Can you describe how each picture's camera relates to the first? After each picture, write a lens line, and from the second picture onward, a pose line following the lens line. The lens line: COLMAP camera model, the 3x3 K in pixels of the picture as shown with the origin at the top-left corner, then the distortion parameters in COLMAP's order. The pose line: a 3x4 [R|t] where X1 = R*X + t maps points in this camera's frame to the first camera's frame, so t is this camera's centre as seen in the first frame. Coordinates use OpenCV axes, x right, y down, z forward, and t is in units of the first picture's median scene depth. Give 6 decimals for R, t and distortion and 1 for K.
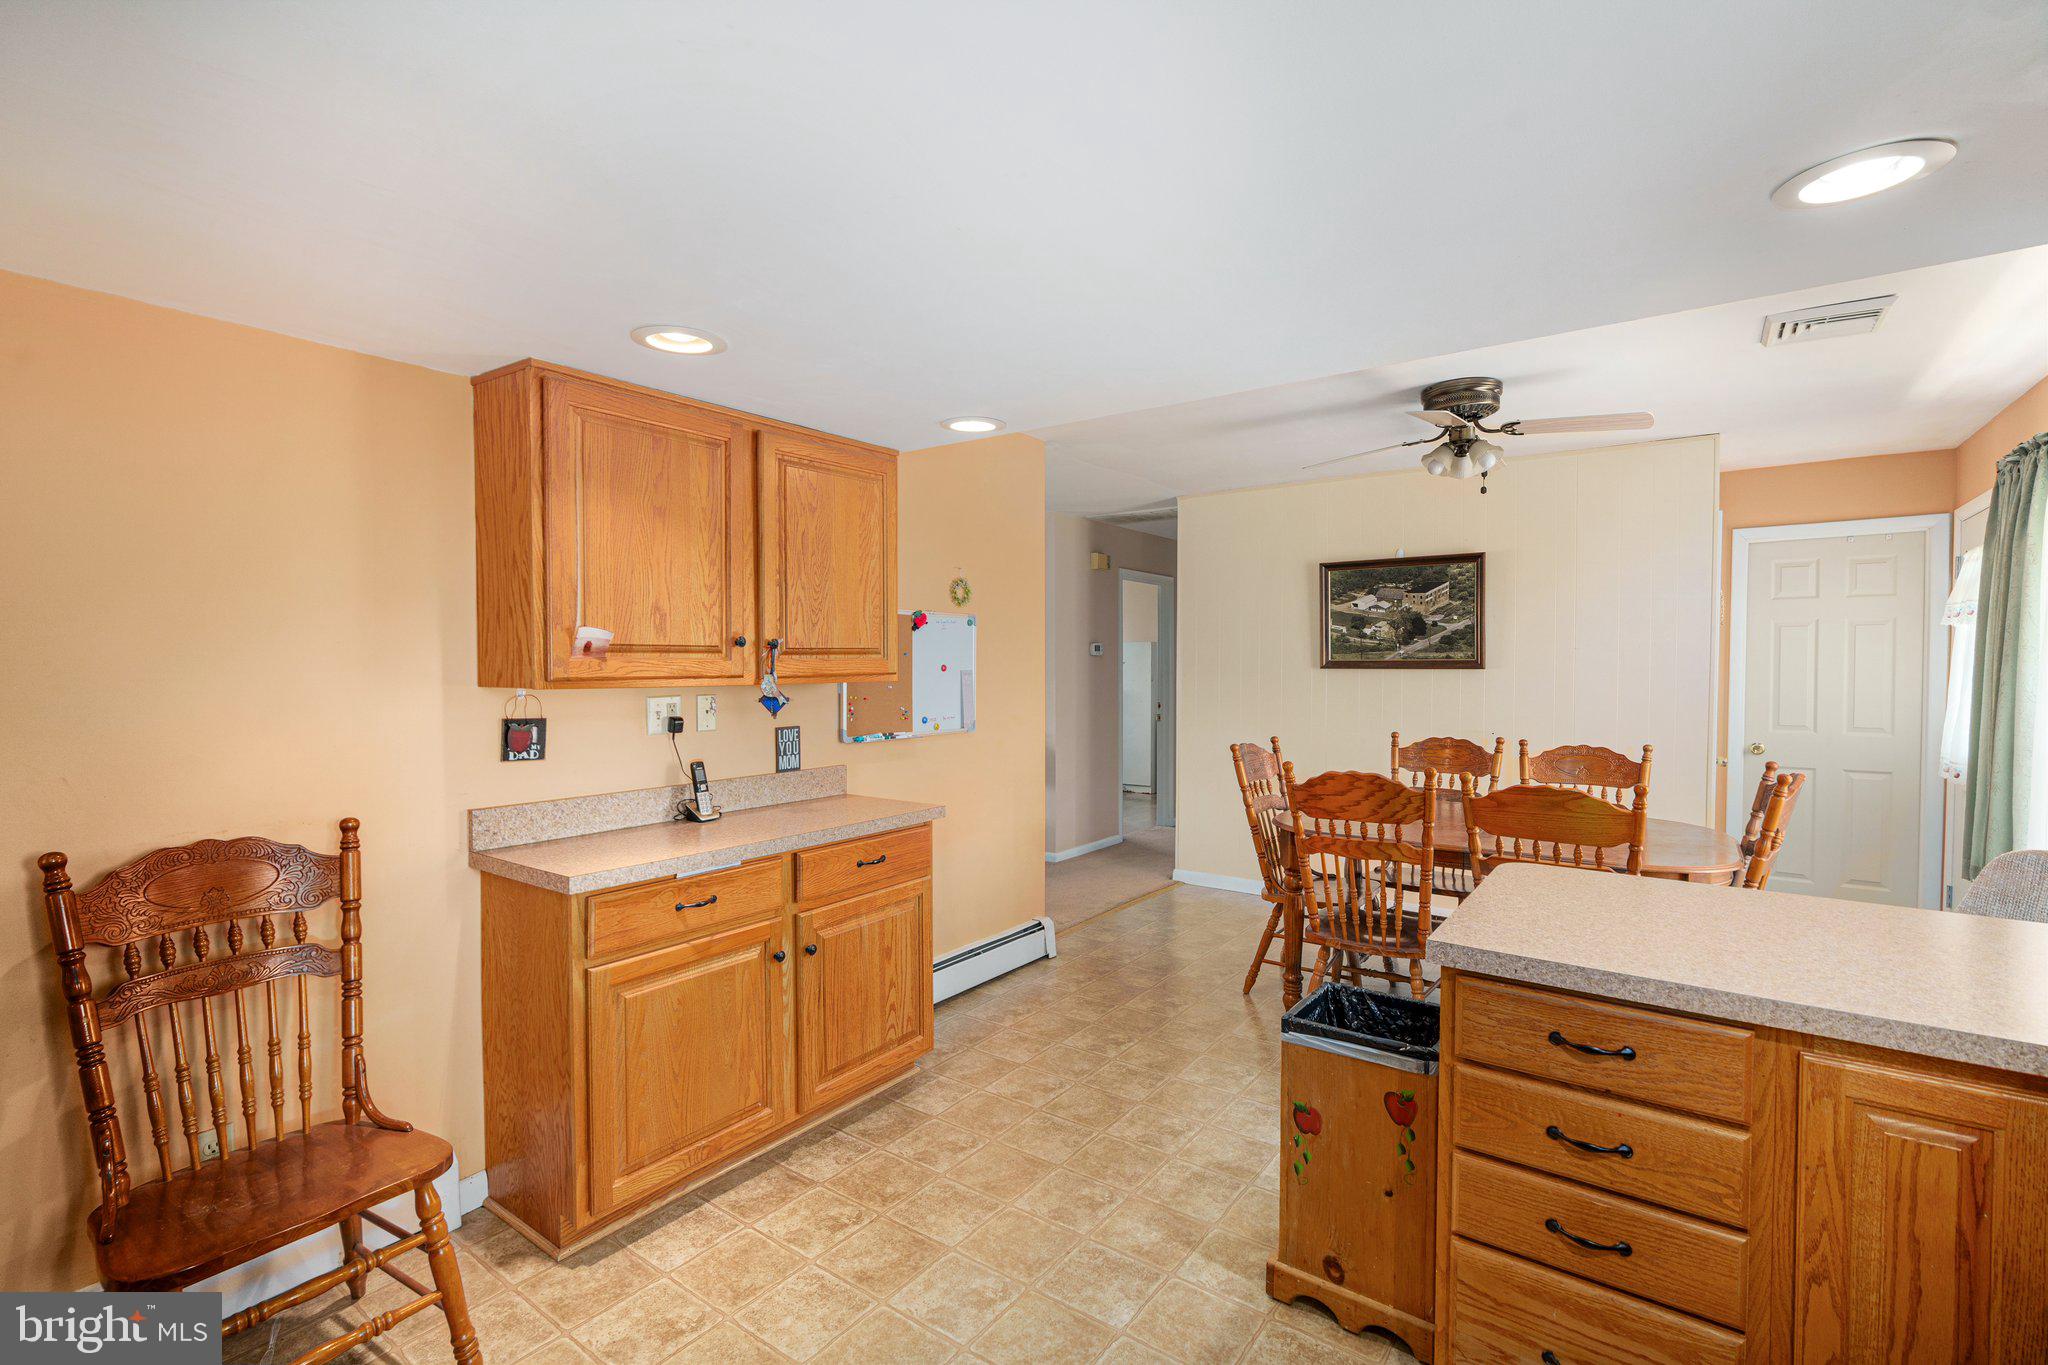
lens RADIAL K [[926.5, 0, 1034.4], [0, 926.5, 681.6], [0, 0, 1]] dist [-0.017107, 0.003725]
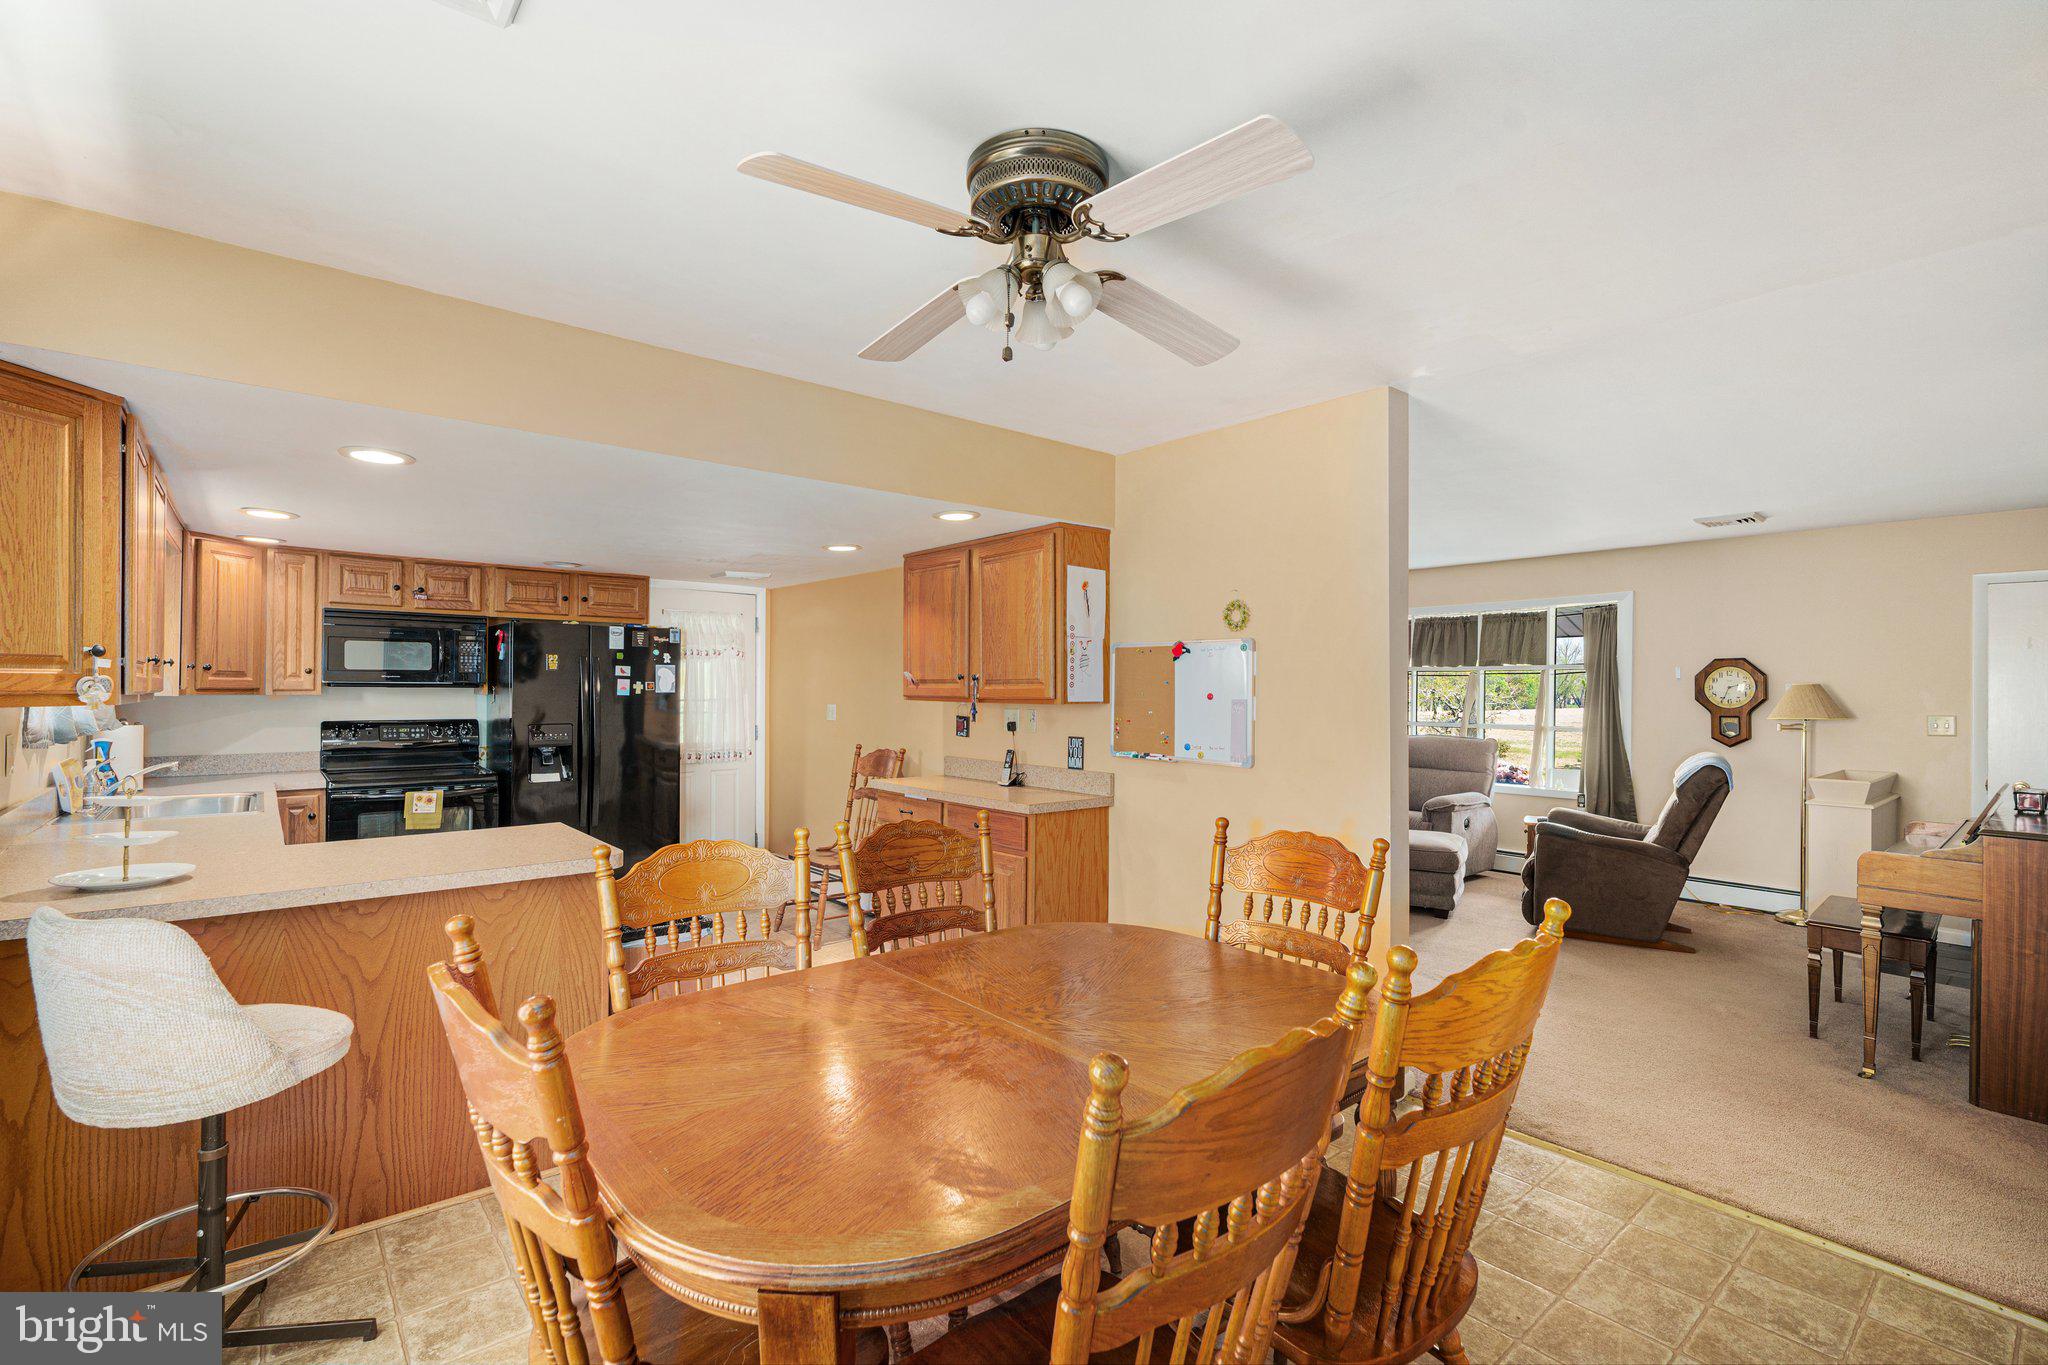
lens RADIAL K [[926.5, 0, 1028.0], [0, 926.5, 680.9], [0, 0, 1]] dist [-0.017107, 0.003725]
pose [[-0.234768, -0.008549, -0.972014, 0.894059], [-0.027714, 0.999614, -0.002098, -0.023702], [0.971656, 0.026446, -0.234914, 1.029513]]
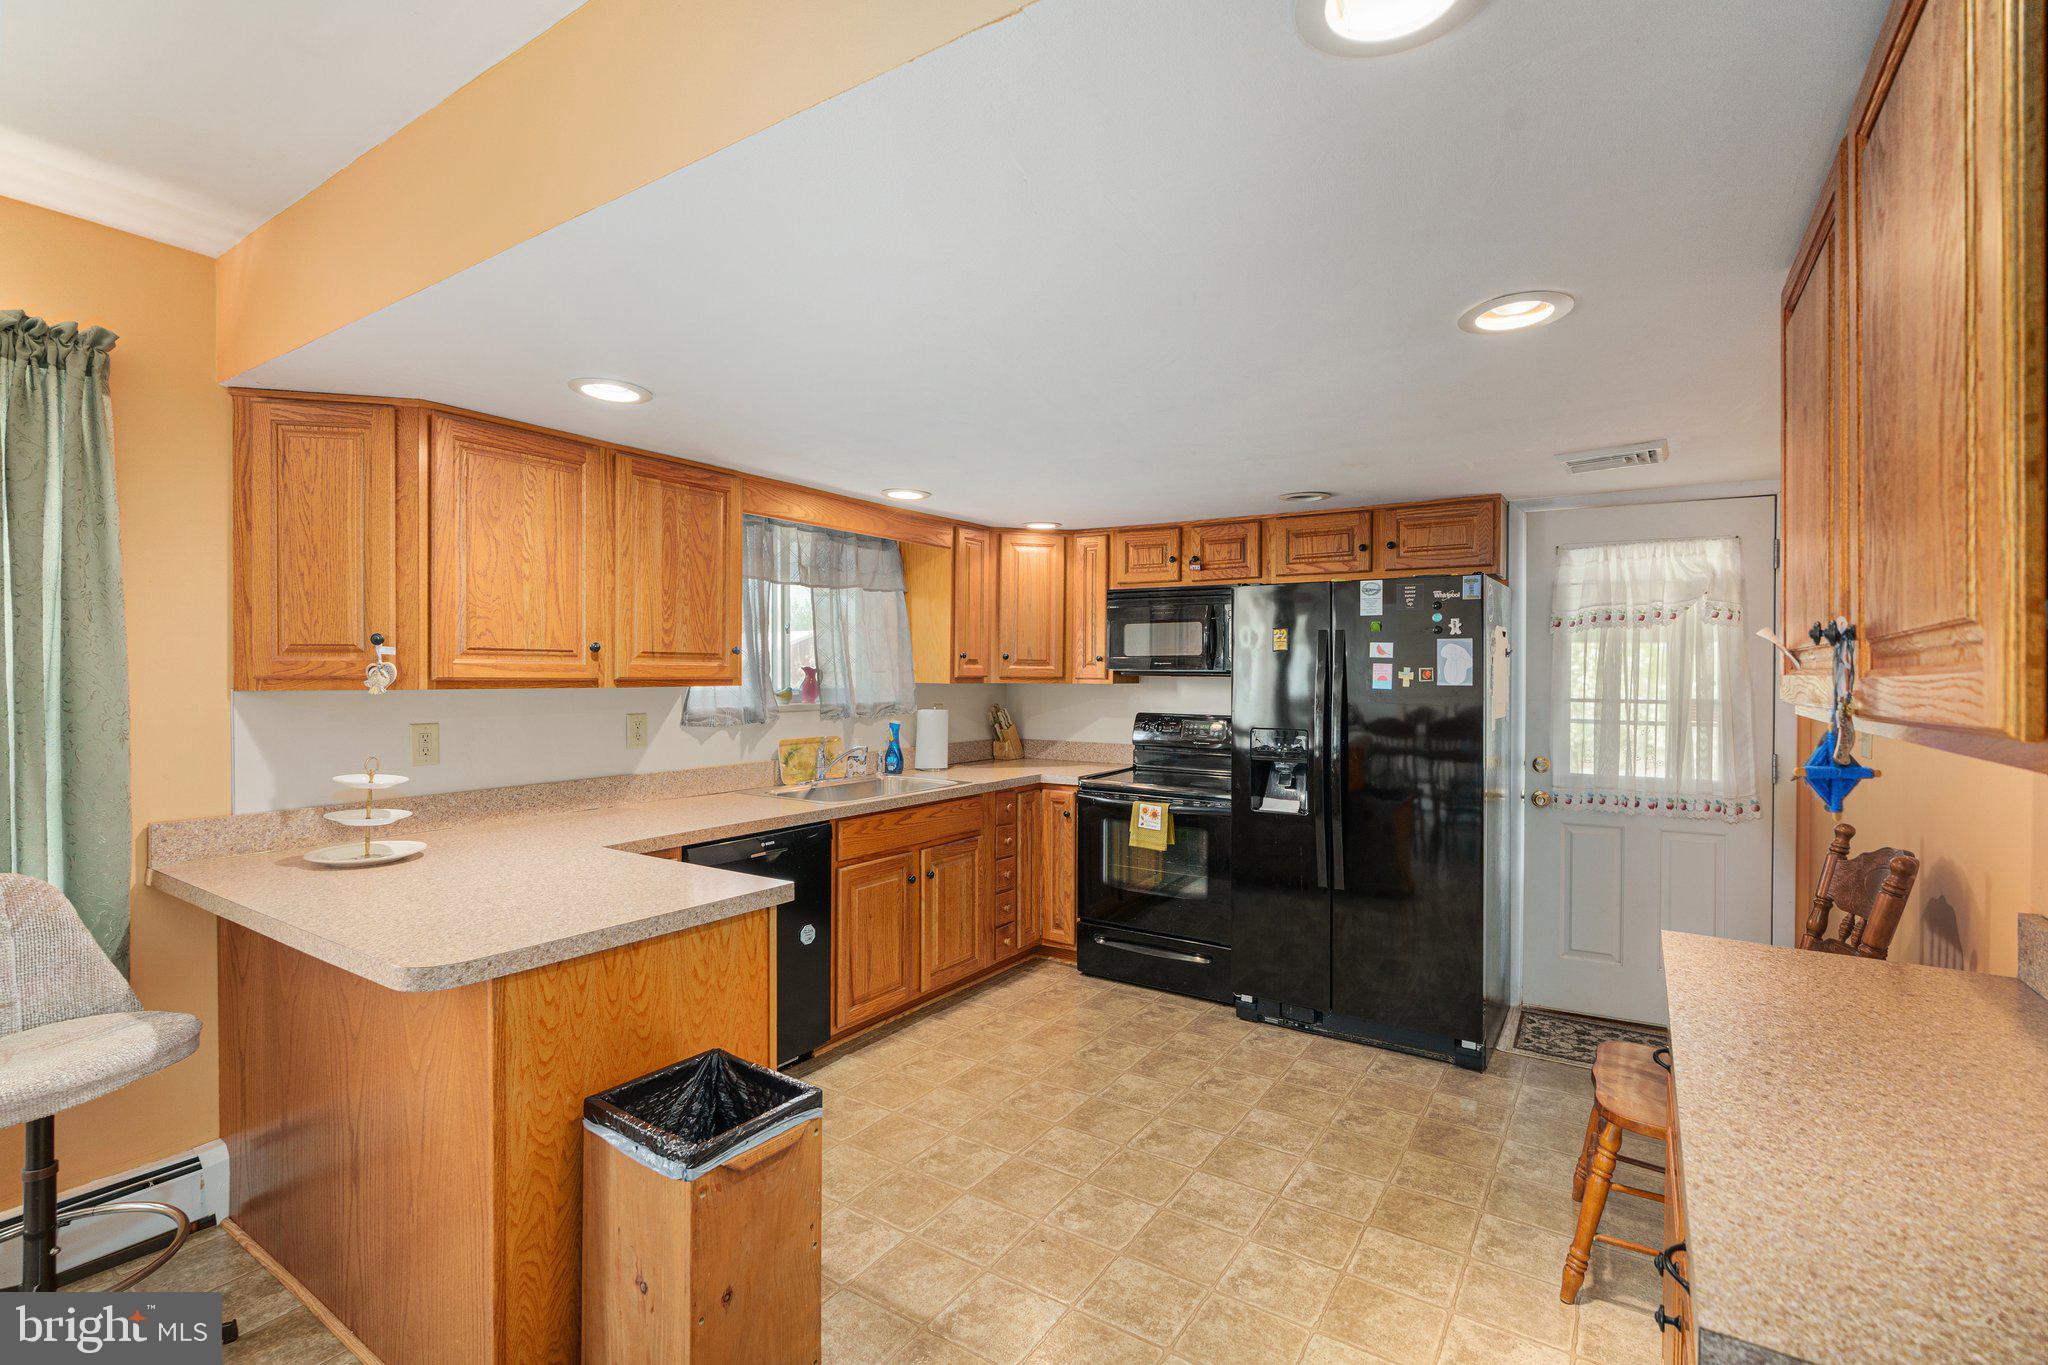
lens RADIAL K [[926.5, 0, 1024.0], [0, 926.5, 674.0], [0, 0, 1]] dist [-0.017107, 0.003725]
pose [[-0.998957, -0.004725, -0.045409, 0.061974], [-0.005863, 0.999671, 0.024968, -0.022151], [0.045277, 0.025208, -0.998656, 0.965028]]
